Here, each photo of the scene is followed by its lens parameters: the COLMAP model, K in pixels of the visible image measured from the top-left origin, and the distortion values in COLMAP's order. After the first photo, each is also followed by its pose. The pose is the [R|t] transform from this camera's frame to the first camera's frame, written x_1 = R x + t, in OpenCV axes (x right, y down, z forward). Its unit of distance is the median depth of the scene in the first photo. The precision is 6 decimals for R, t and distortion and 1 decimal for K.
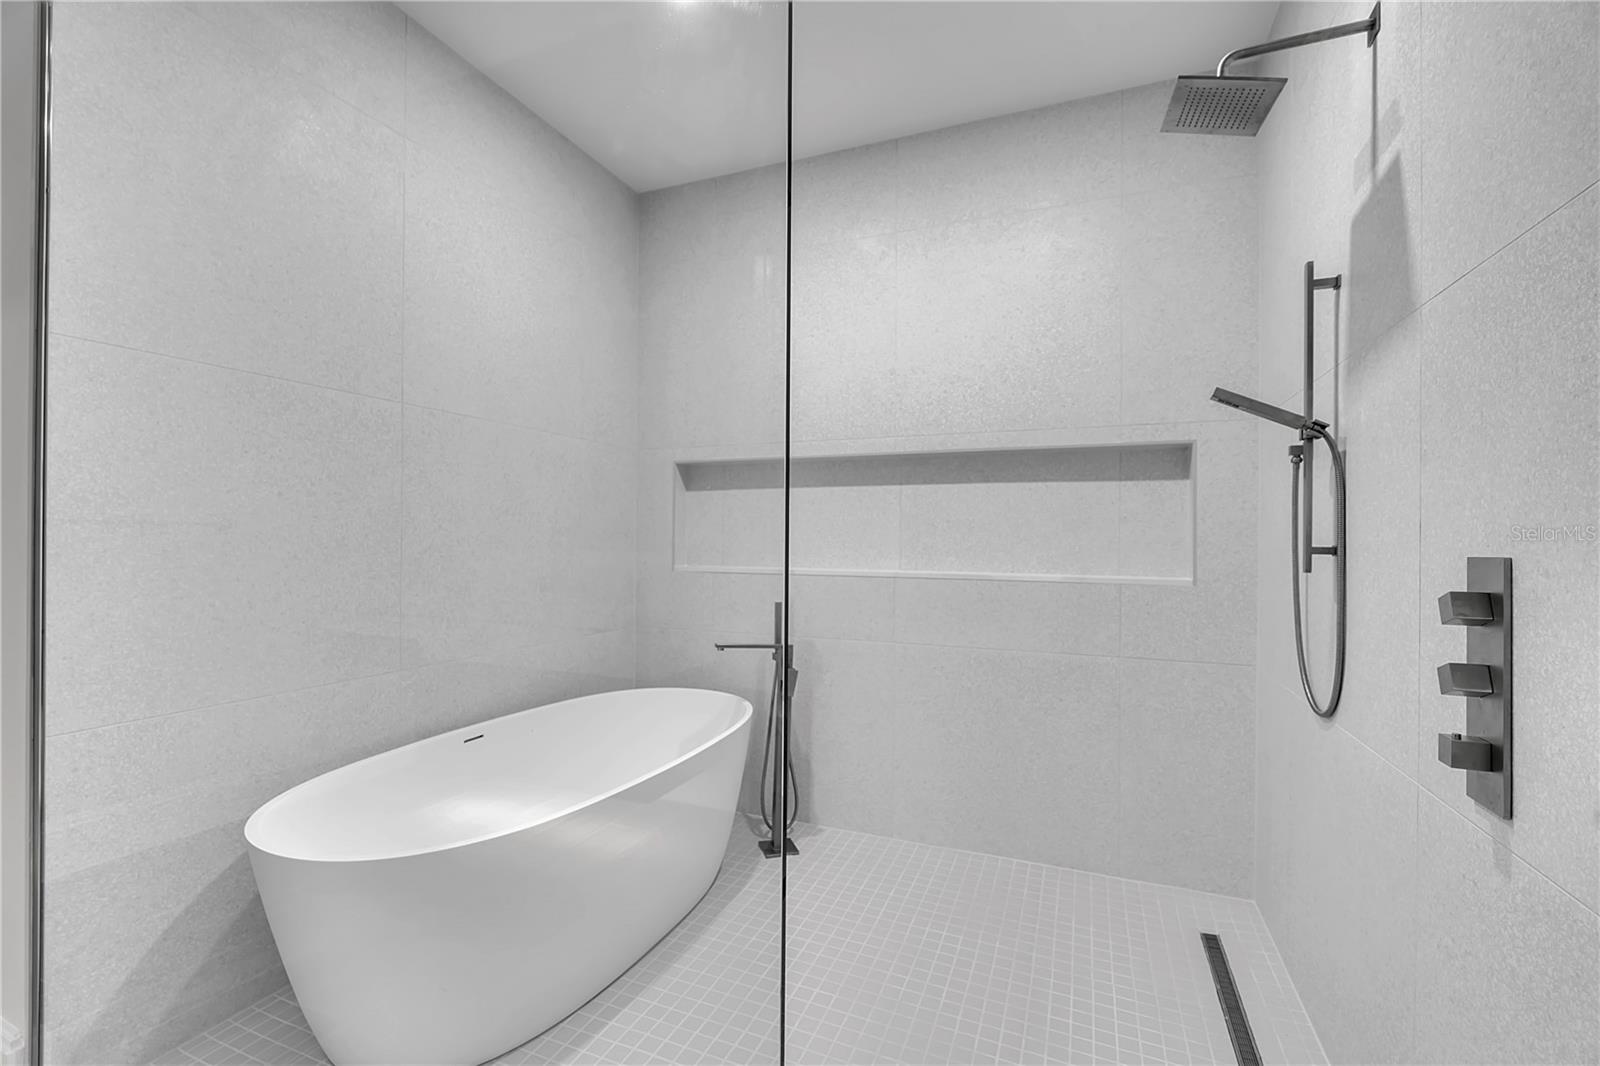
lens RADIAL K [[714.7, 0, 784.1], [0, 714.7, 534.9], [0, 0, 1]] dist [0.002484, 0.000213]
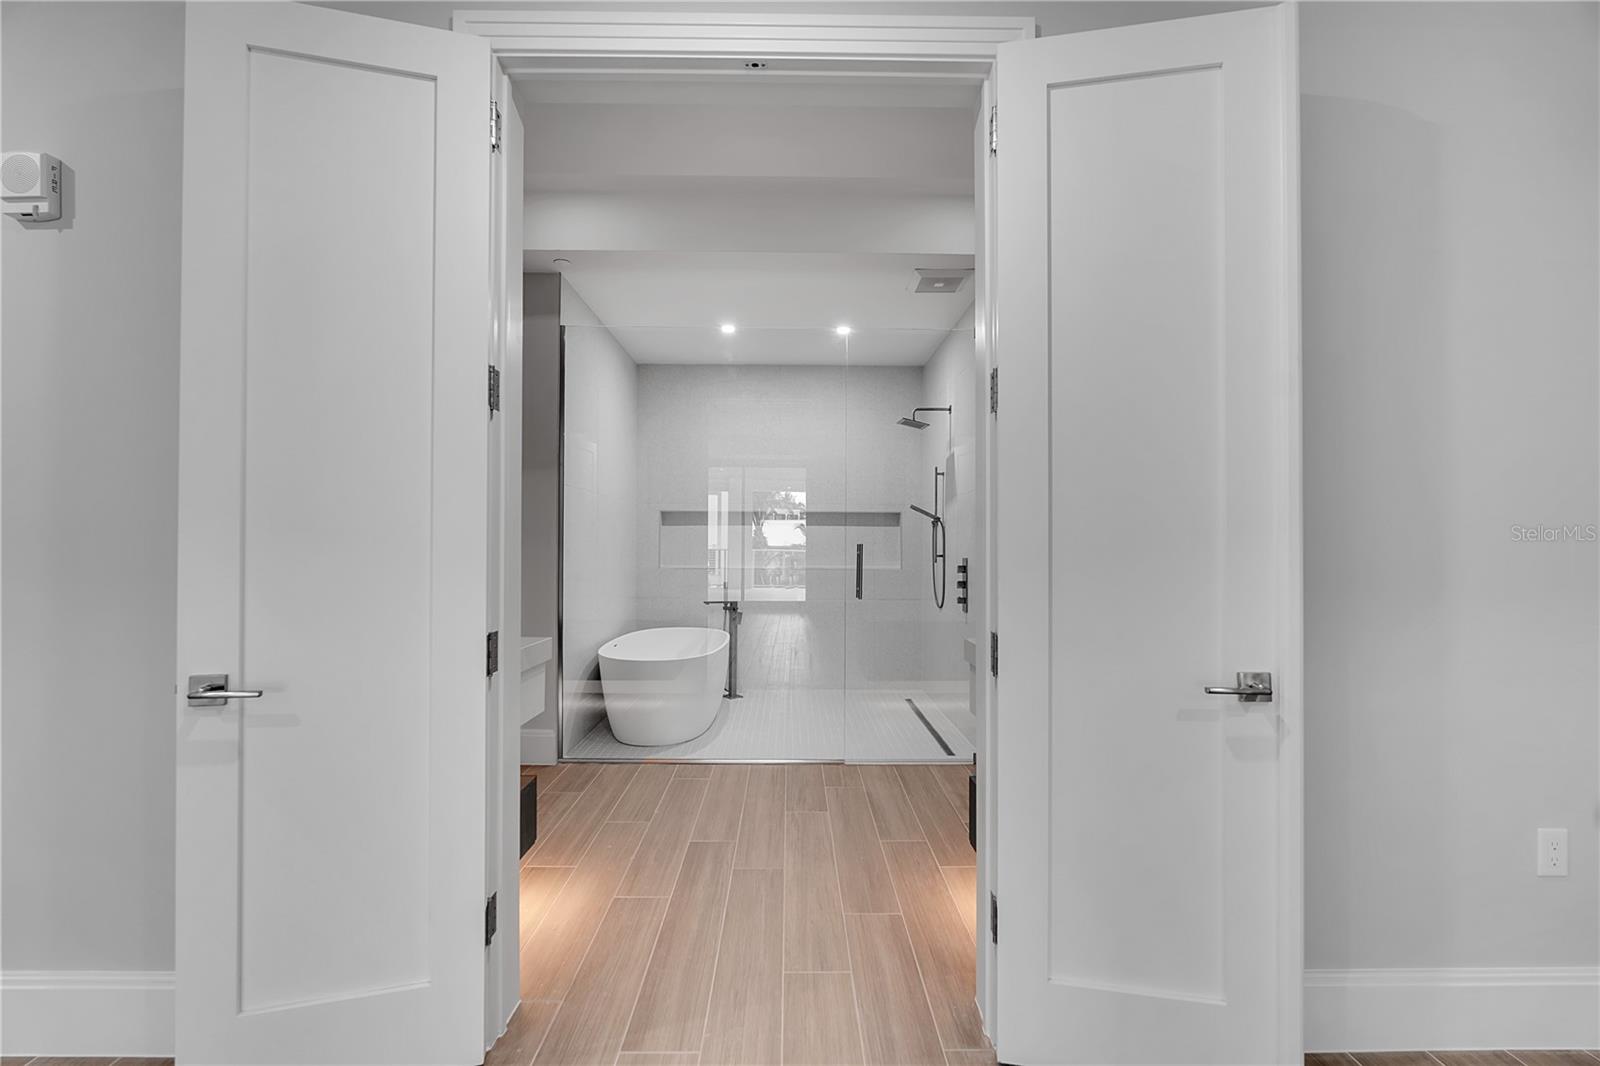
lens RADIAL K [[698.6, 0, 796.7], [0, 698.6, 535.8], [0, 0, 1]] dist [-0.005271, 0.000378]
pose [[0.915565, 0.000146, 0.402169, -1.118565], [-0.000206, 1.000000, 0.000107, -0.070441], [-0.402169, -0.000181, 0.915565, -1.645356]]
